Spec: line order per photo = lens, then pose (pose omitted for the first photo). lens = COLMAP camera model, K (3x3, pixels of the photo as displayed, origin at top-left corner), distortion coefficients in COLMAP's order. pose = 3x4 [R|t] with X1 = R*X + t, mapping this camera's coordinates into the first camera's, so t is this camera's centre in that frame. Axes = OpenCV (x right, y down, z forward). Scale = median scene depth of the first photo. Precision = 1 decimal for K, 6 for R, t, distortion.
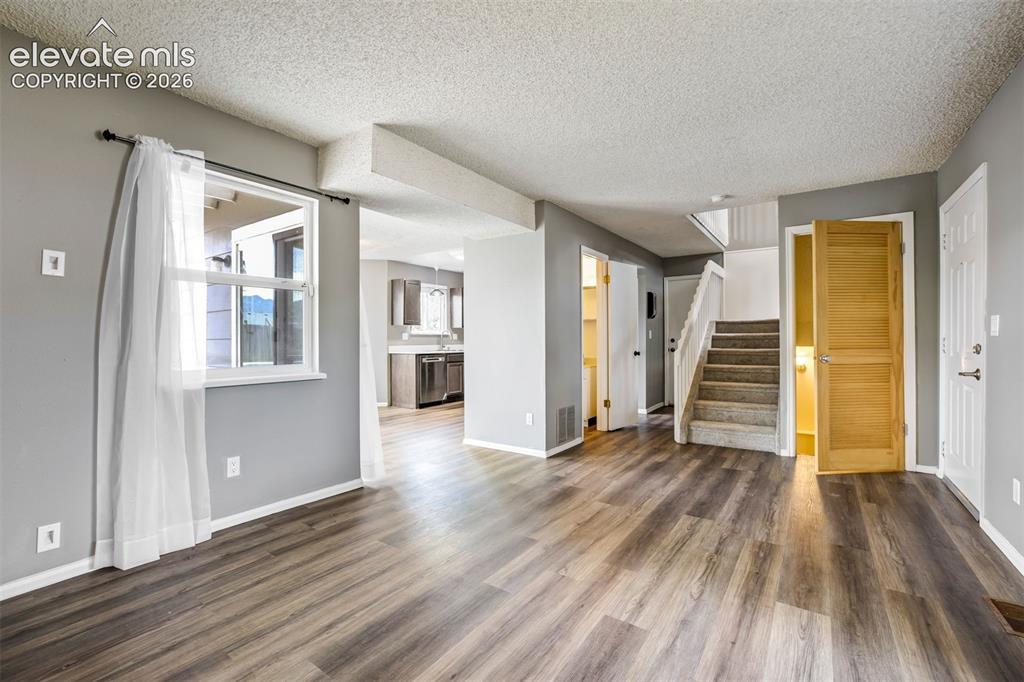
lens RADIAL K [[437.1, 0, 512.0], [0, 437.1, 341.0], [0, 0, 1]] dist [-0.038058, 0.014014]
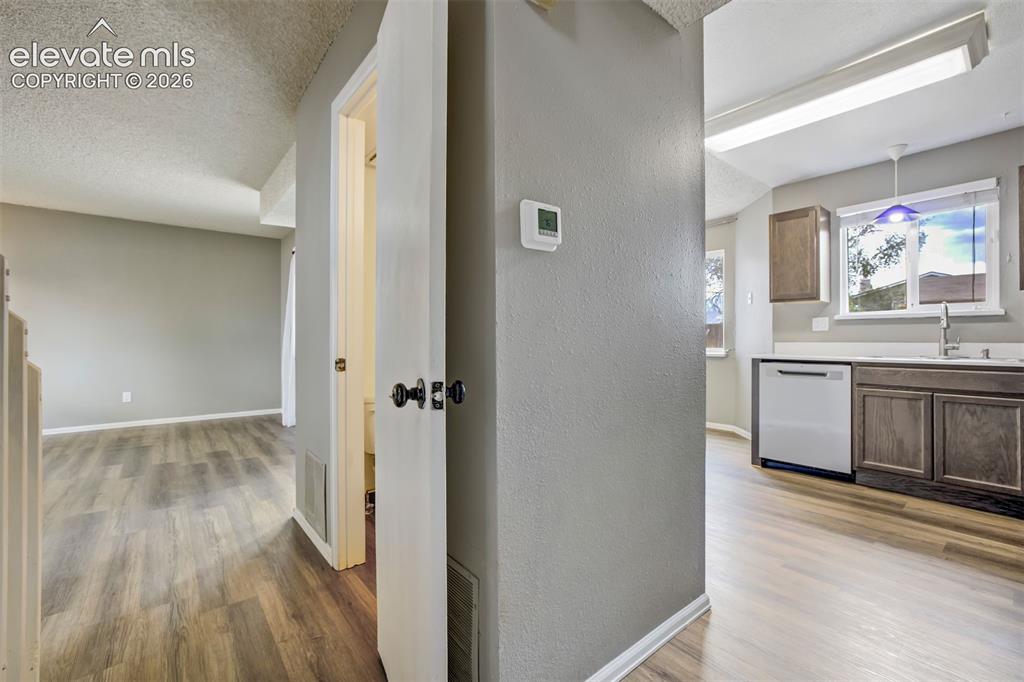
lens RADIAL K [[437.1, 0, 512.0], [0, 437.1, 341.0], [0, 0, 1]] dist [-0.038058, 0.014014]
pose [[-0.259579, 0.007727, -0.965691, 0.684432], [-0.004509, 0.999947, 0.009213, 0.012009], [0.965711, 0.006746, -0.259531, 1.689617]]
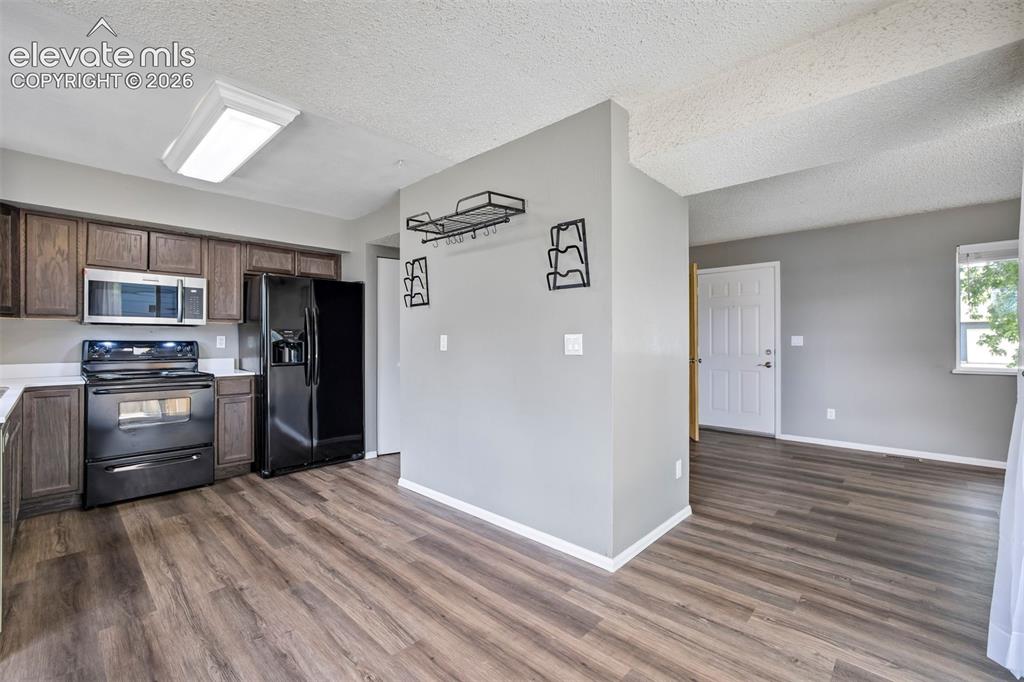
lens RADIAL K [[437.1, 0, 512.0], [0, 437.1, 341.0], [0, 0, 1]] dist [-0.038058, 0.014014]
pose [[0.139091, 0.007260, 0.990253, -0.785299], [0.005377, 0.999953, -0.008086, -0.017385], [-0.990265, 0.006449, 0.139046, 1.382178]]
